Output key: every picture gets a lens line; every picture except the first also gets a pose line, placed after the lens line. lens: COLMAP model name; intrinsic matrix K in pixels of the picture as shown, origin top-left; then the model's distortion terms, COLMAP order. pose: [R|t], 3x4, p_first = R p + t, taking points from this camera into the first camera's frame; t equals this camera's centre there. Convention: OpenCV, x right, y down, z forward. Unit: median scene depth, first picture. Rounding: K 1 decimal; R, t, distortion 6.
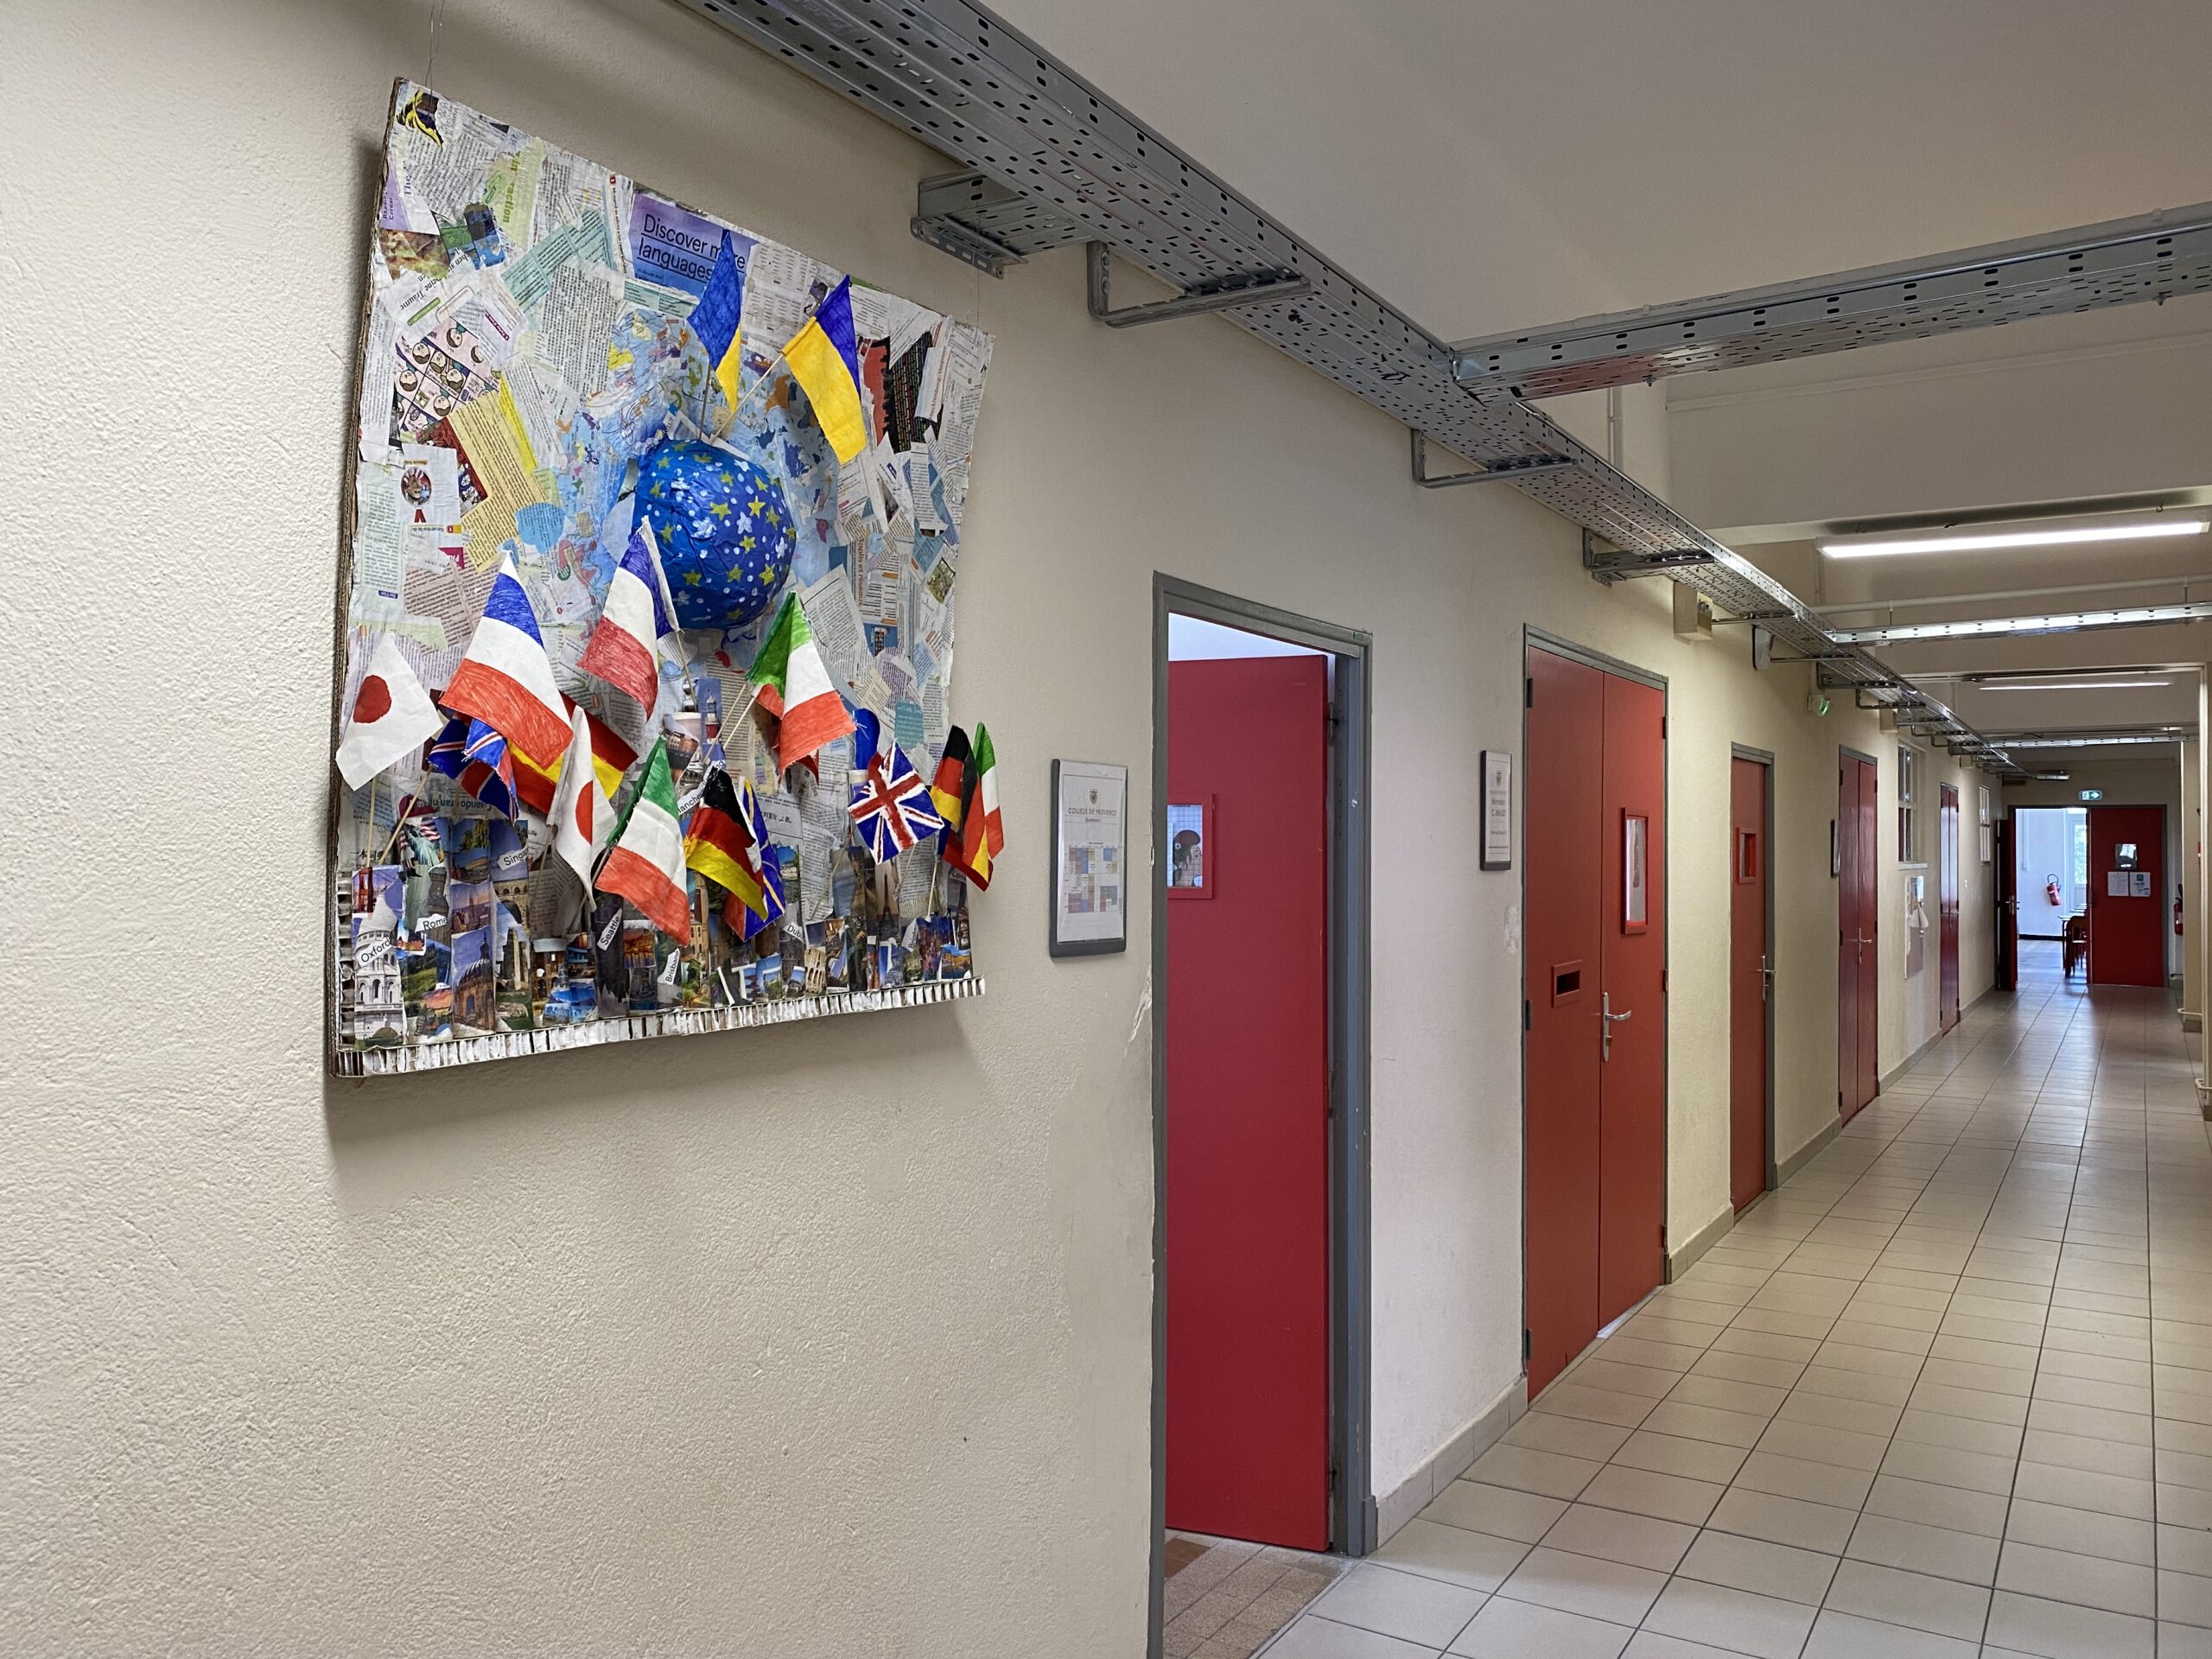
lens RADIAL K [[1641.6, 0, 1106.7], [0, 1641.6, 939.7], [0, 0, 1]] dist [-0.036899, -0.059346]
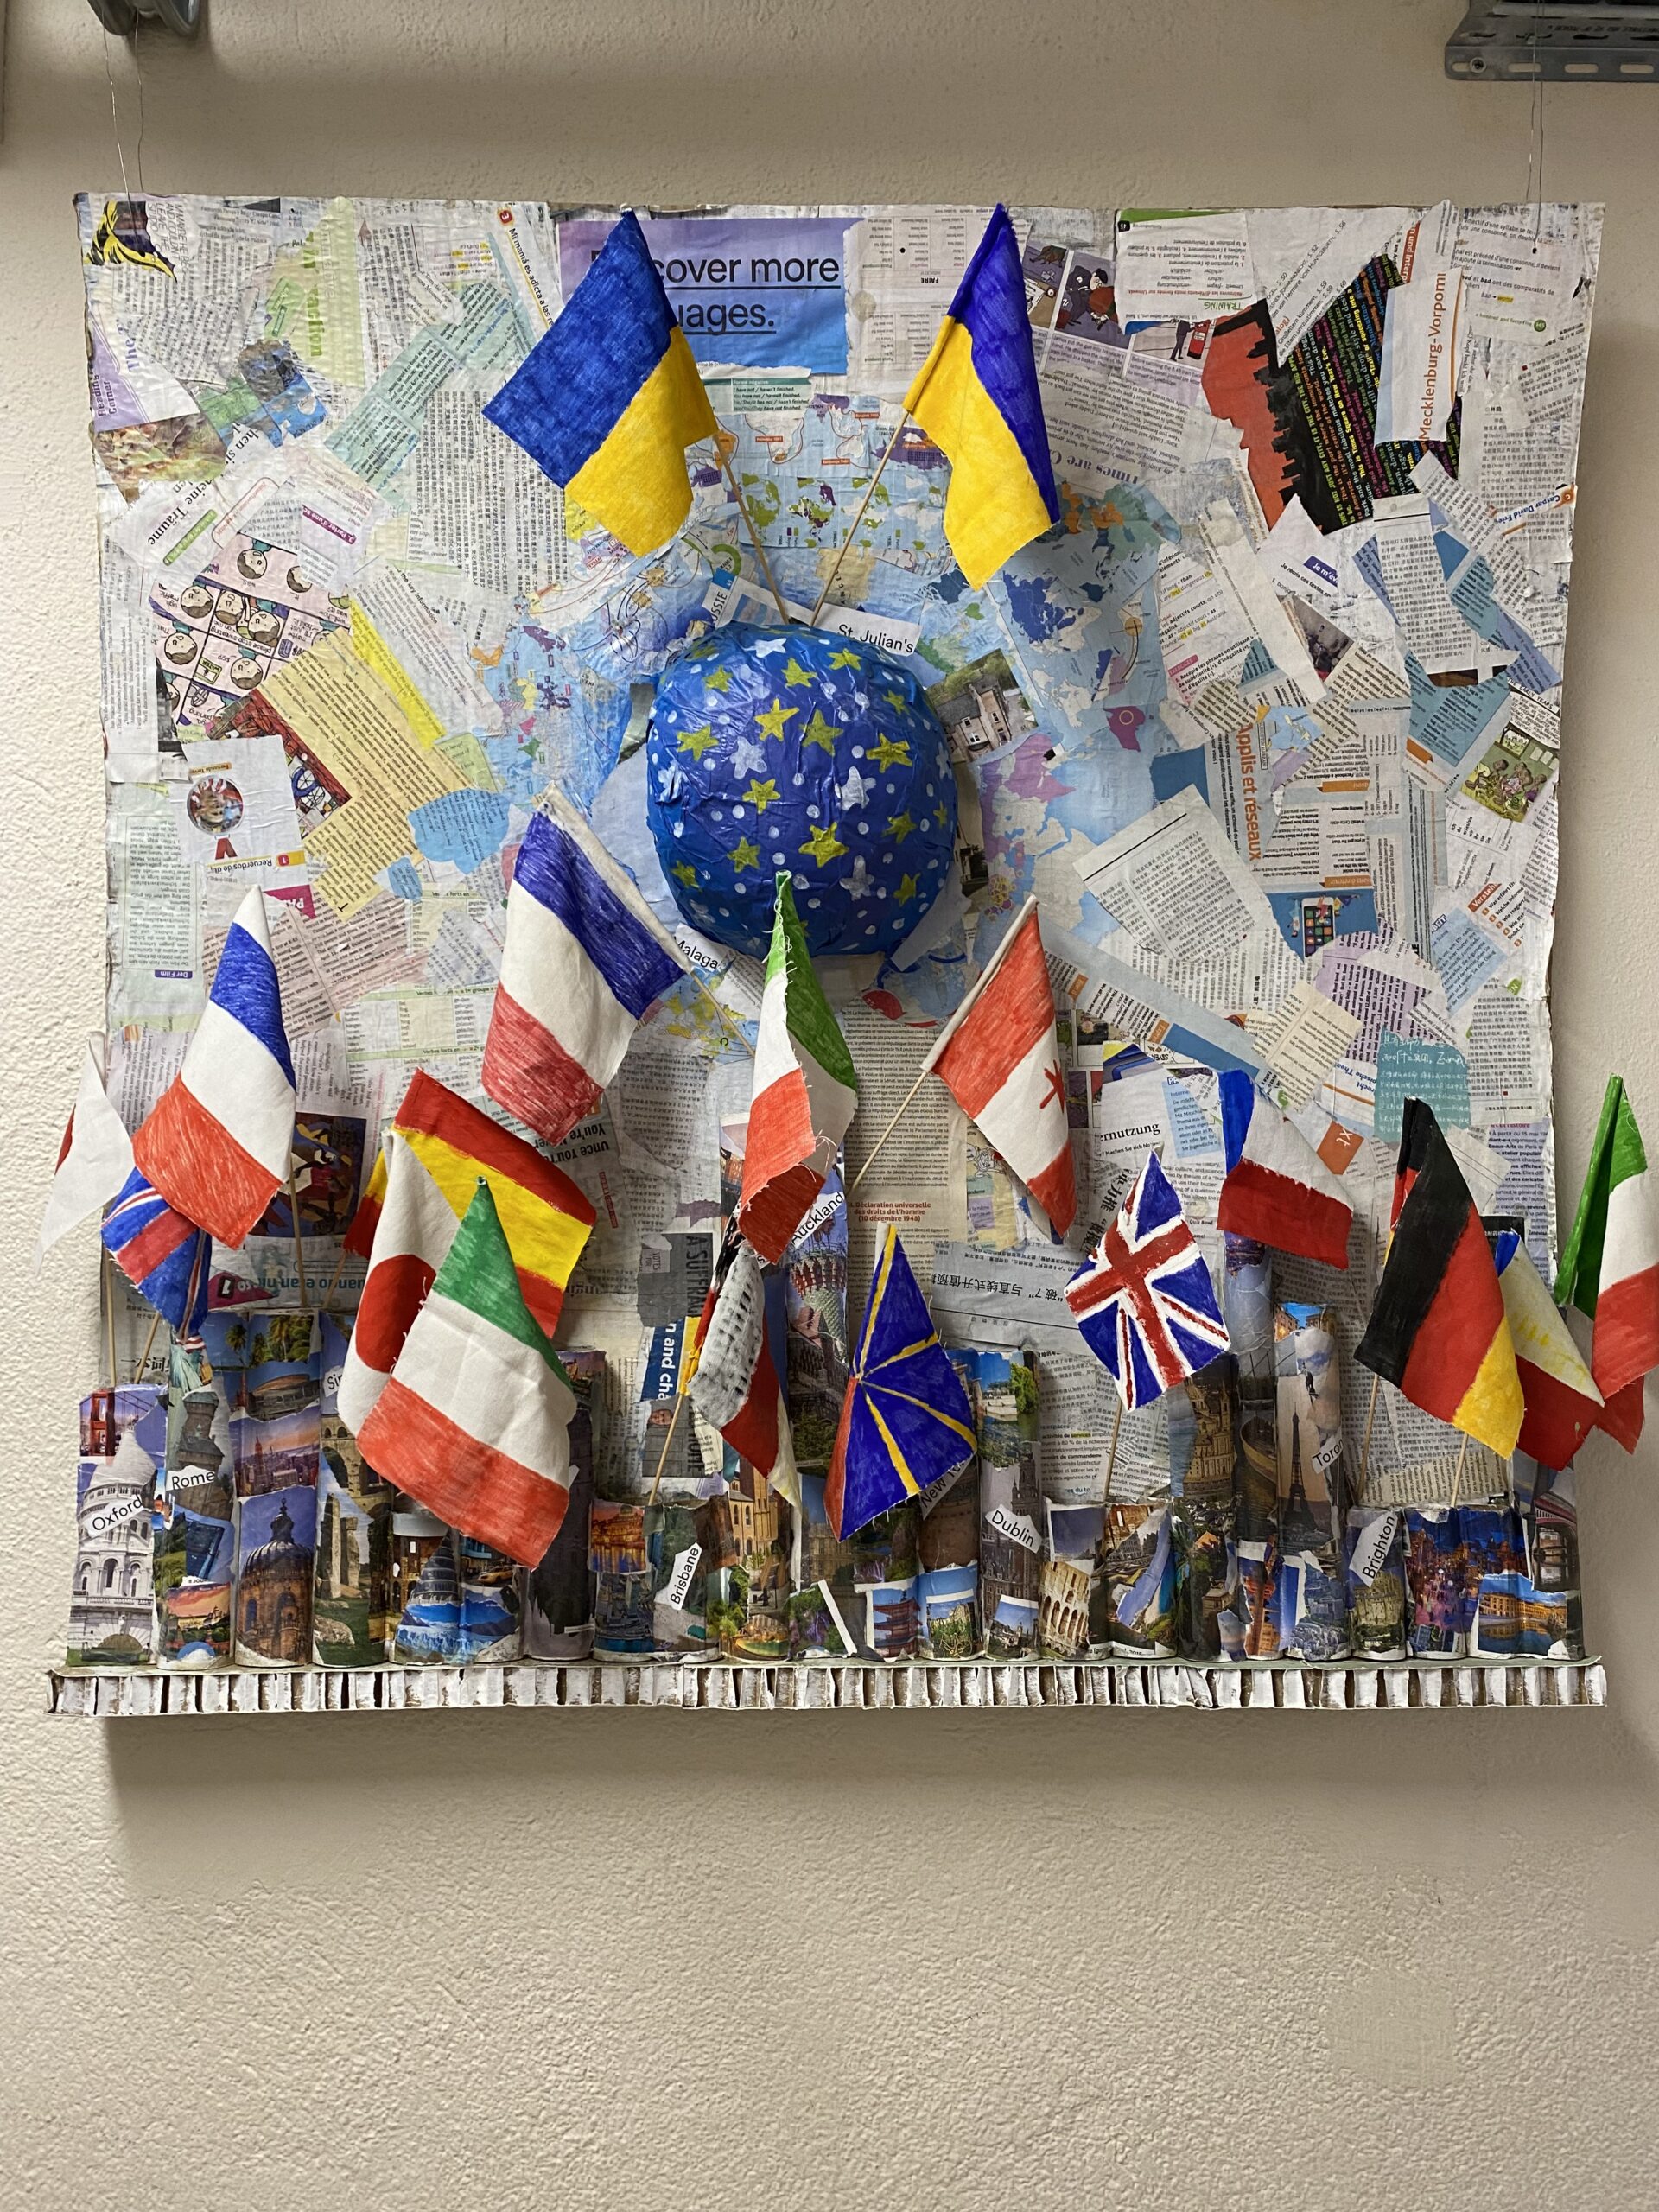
lens RADIAL K [[1715.0, 0, 829.5], [0, 1715.0, 1106.0], [0, 0, 1]] dist [0.035415, -0.064811]
pose [[0.538667, -0.021223, -0.842252, 0.260155], [-0.044459, 0.997574, -0.053570, -0.116688], [0.841345, 0.066302, 0.536416, 0.746721]]
